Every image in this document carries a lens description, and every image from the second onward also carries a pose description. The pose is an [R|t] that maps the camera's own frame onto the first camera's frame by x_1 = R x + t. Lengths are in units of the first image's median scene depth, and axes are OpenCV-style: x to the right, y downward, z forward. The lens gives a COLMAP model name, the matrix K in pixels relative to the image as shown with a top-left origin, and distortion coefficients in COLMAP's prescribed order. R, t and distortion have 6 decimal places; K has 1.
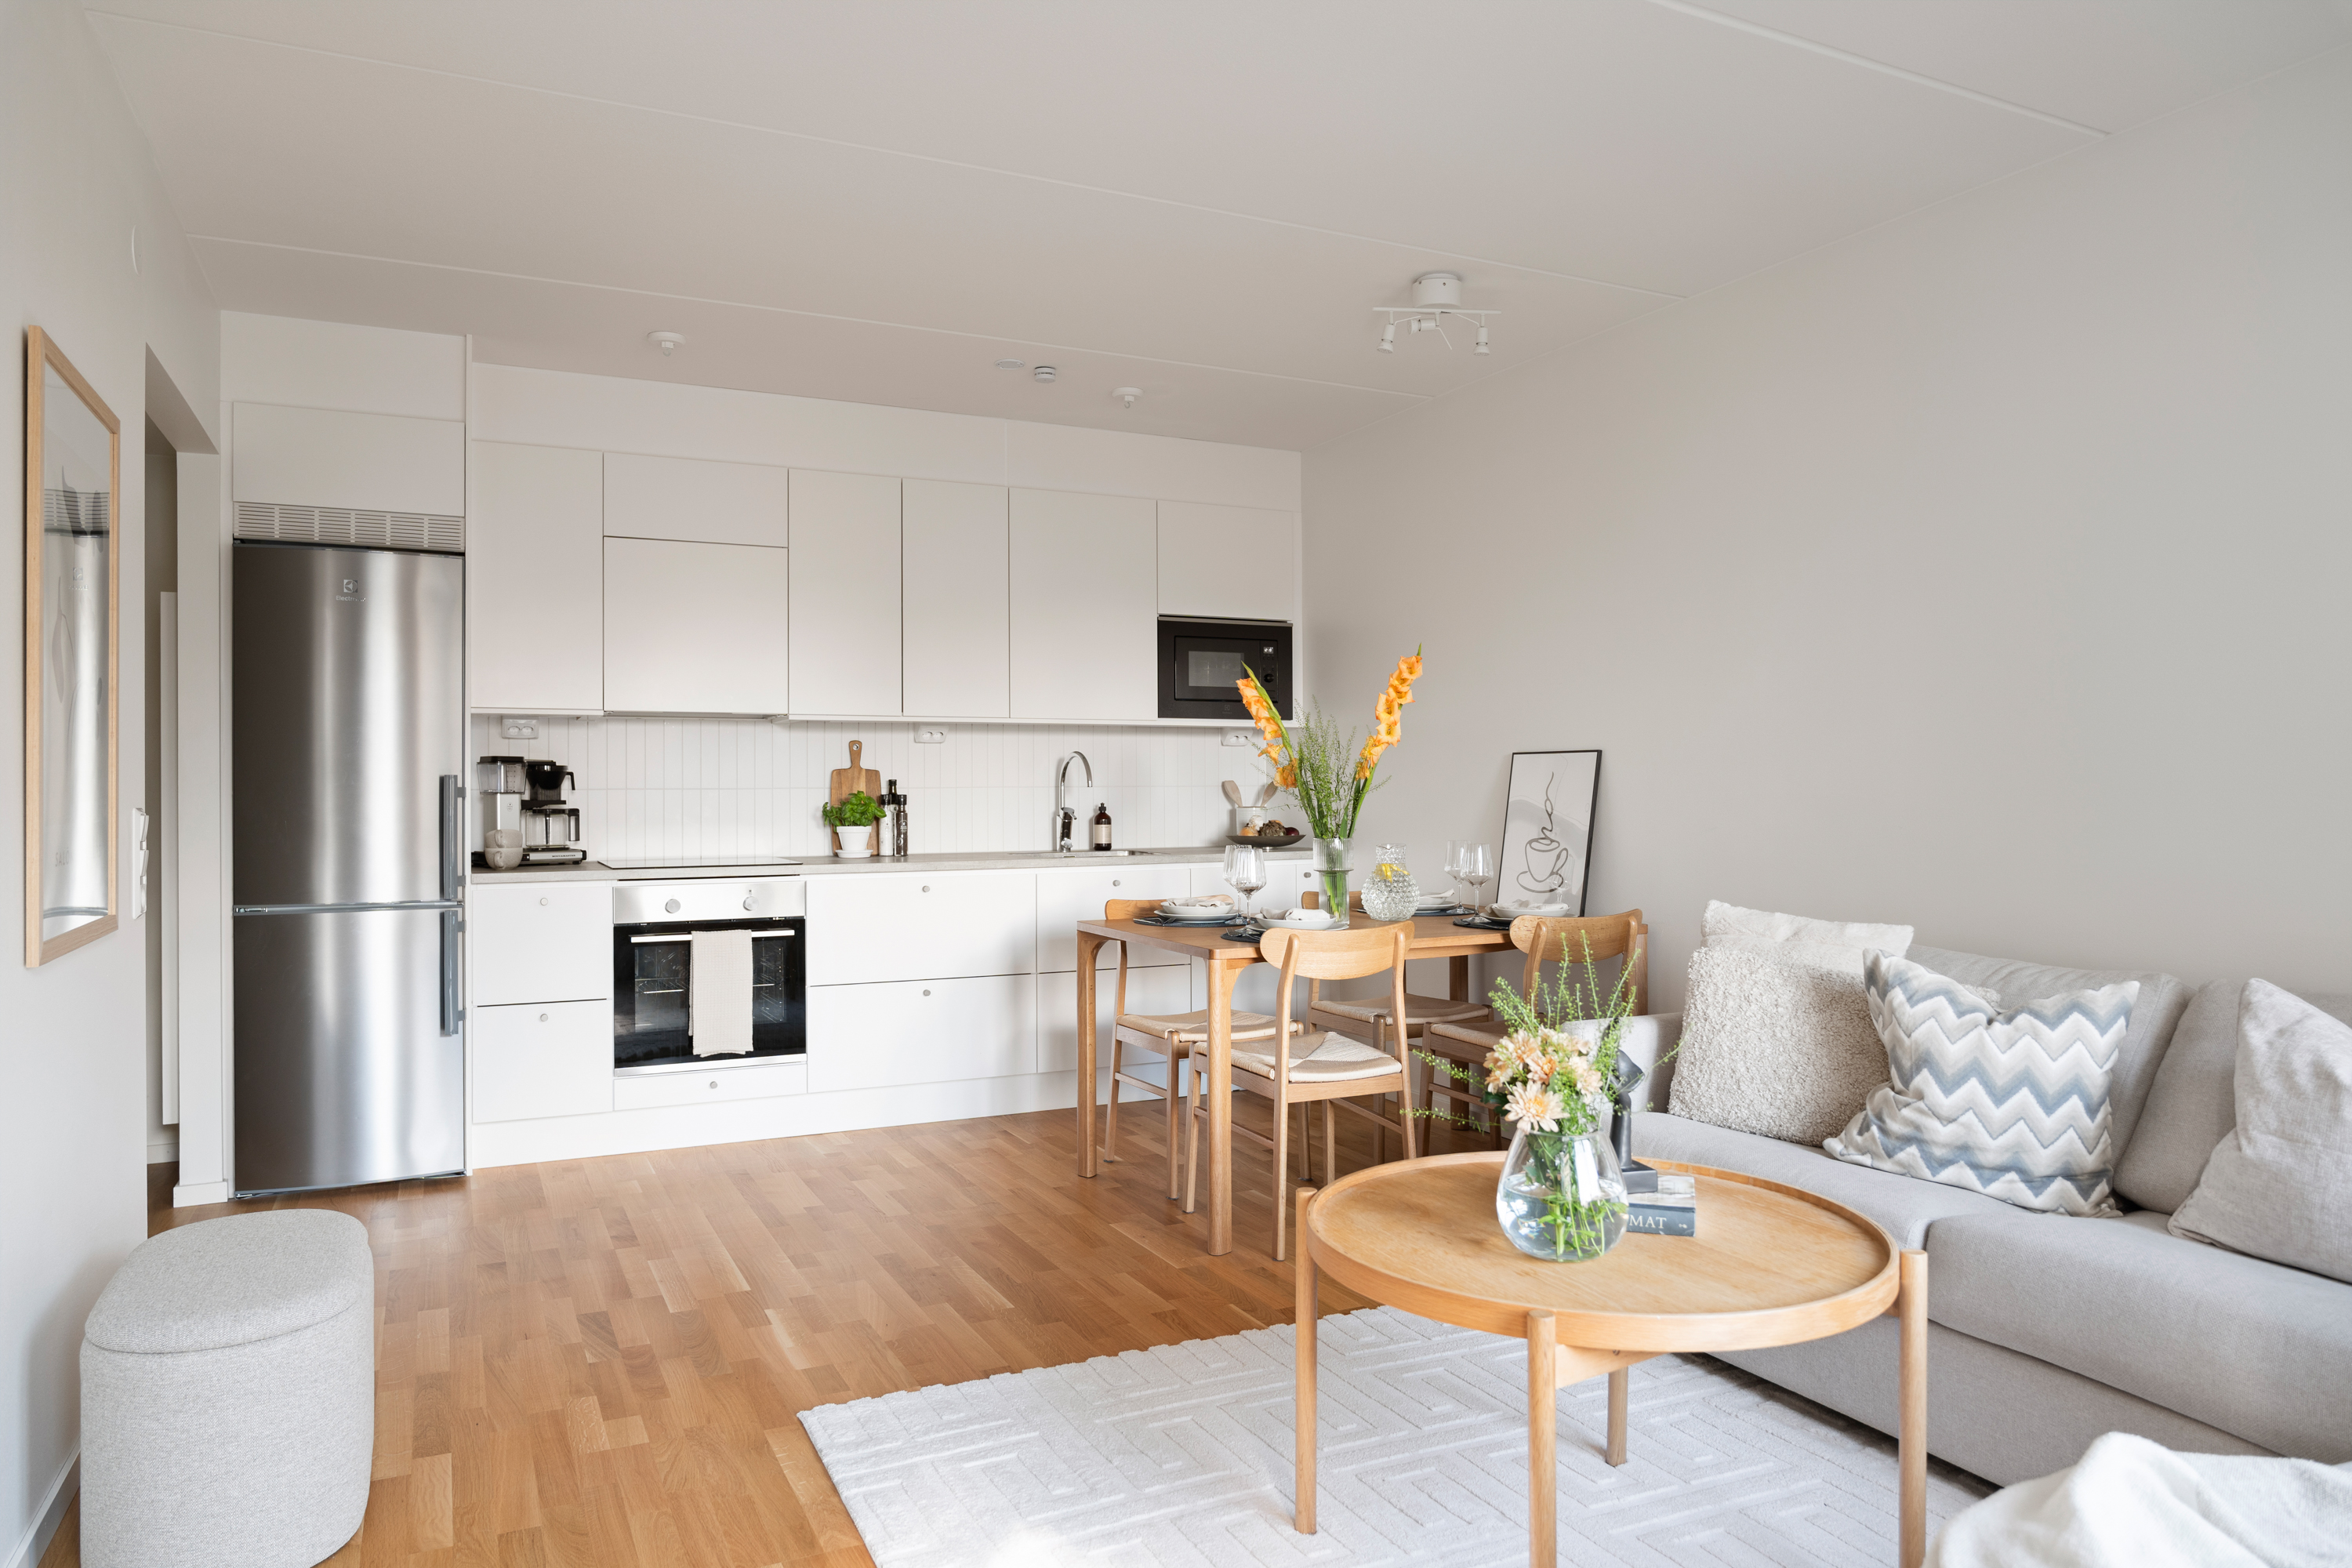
lens RADIAL K [[1524.9, 0, 1176.0], [0, 1524.9, 784.0], [0, 0, 1]] dist [-0.005964, -0.000616]
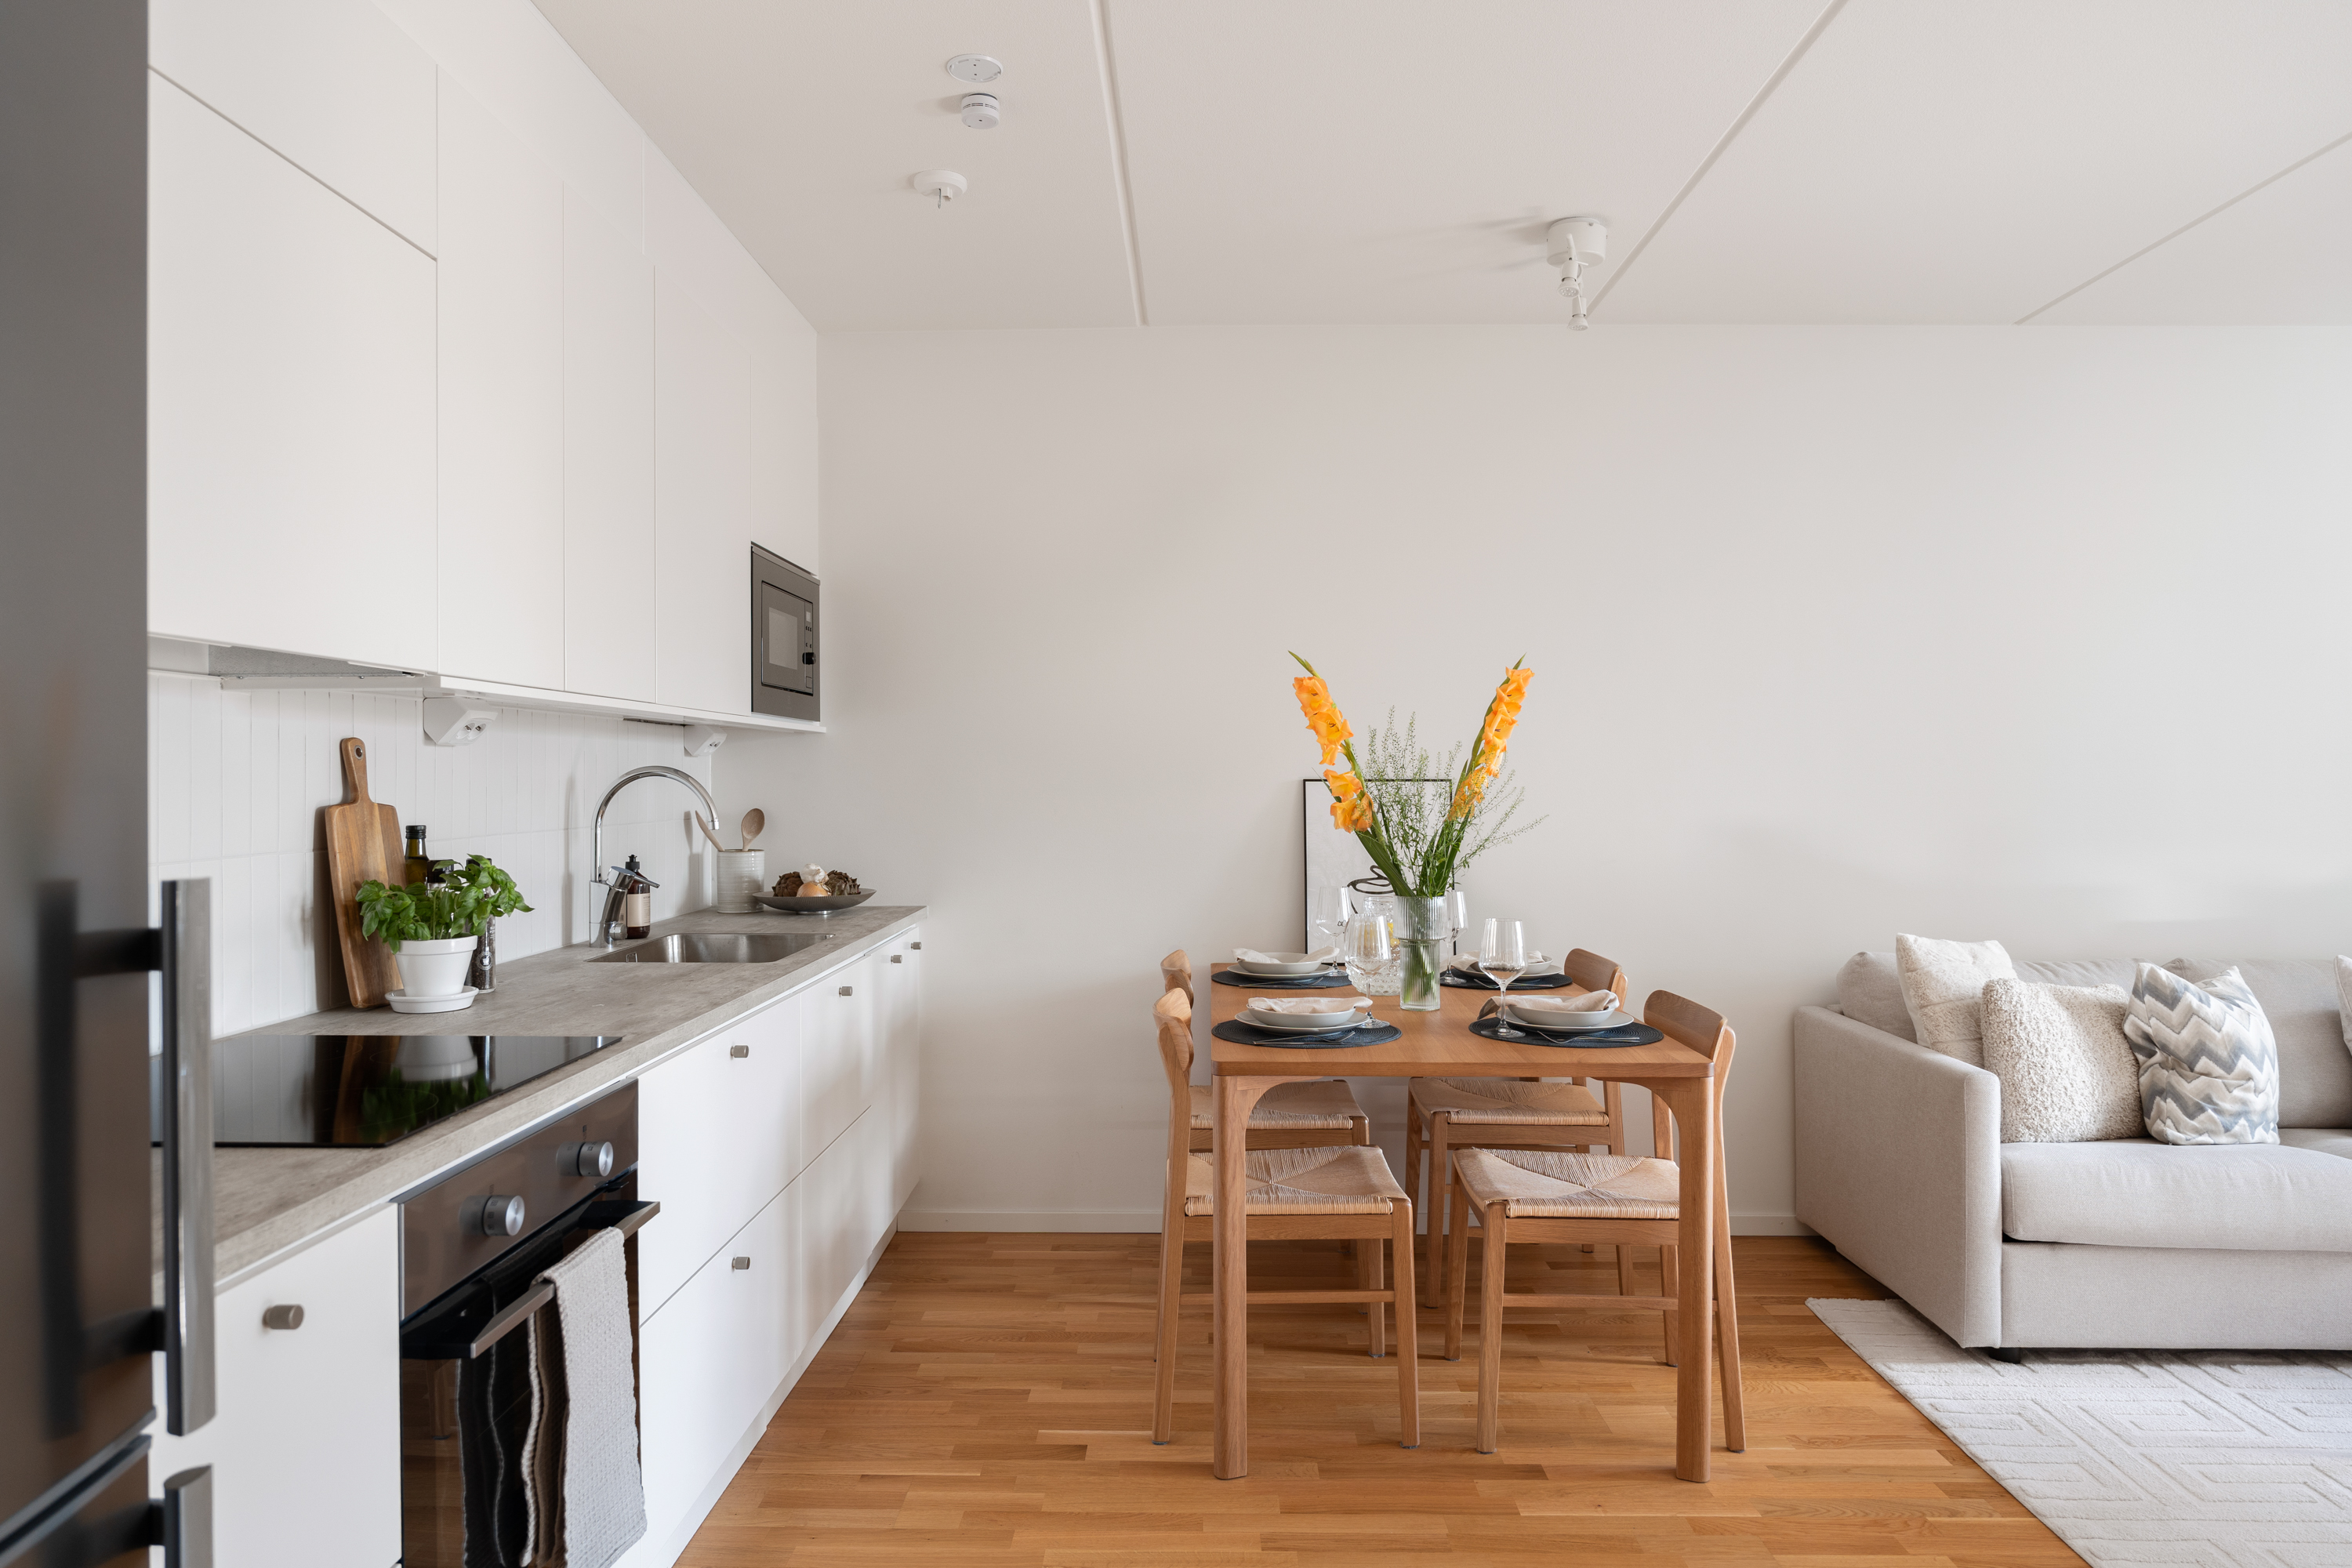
lens RADIAL K [[1474.5, 0, 1176.0], [0, 1474.5, 784.0], [0, 0, 1]] dist [-0.005101, 0.001159]
pose [[0.451738, -0.001950, 0.892149, -0.574878], [-0.002716, 0.999990, 0.003561, -0.021443], [-0.892147, -0.004032, 0.451728, 0.727490]]
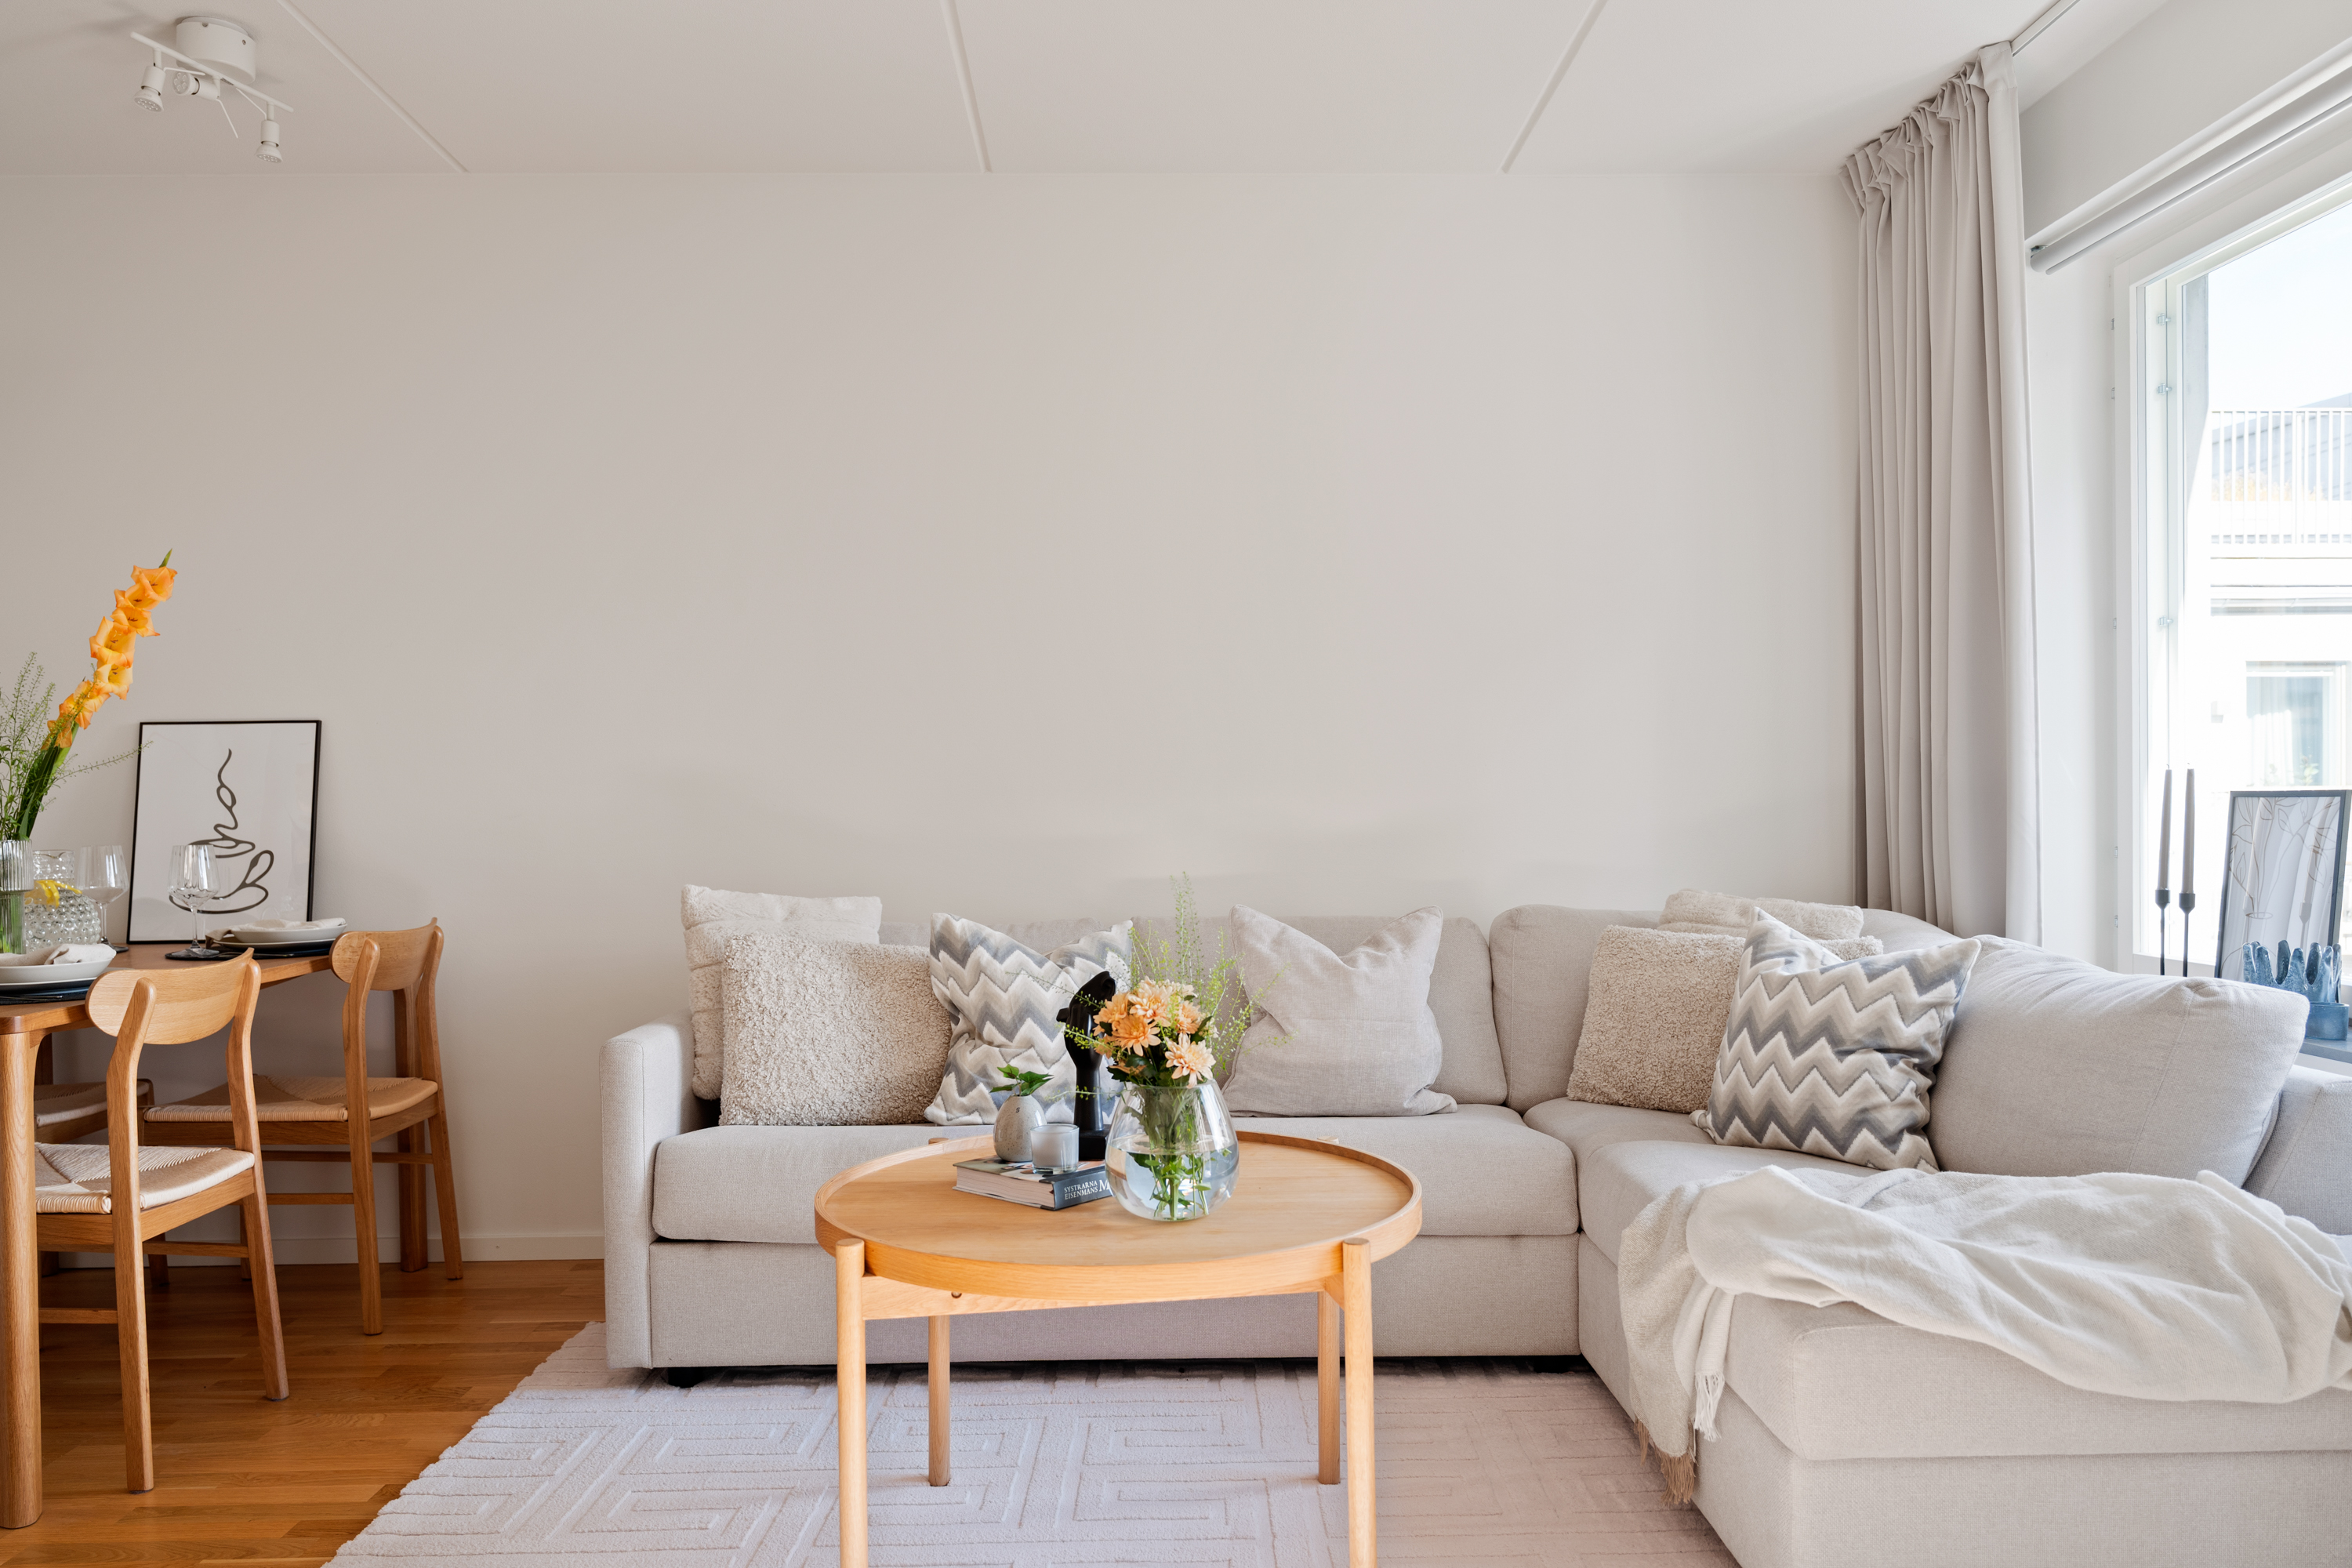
lens RADIAL K [[1688.5, 0, 1178.7], [0, 1688.5, 823.2], [0, 0, 1]] dist [-0.006090, -0.000836]
pose [[0.412176, -0.014060, 0.910996, -0.308894], [0.010350, 0.999889, 0.010749, 0.024199], [-0.911046, 0.004998, 0.412275, 0.250026]]
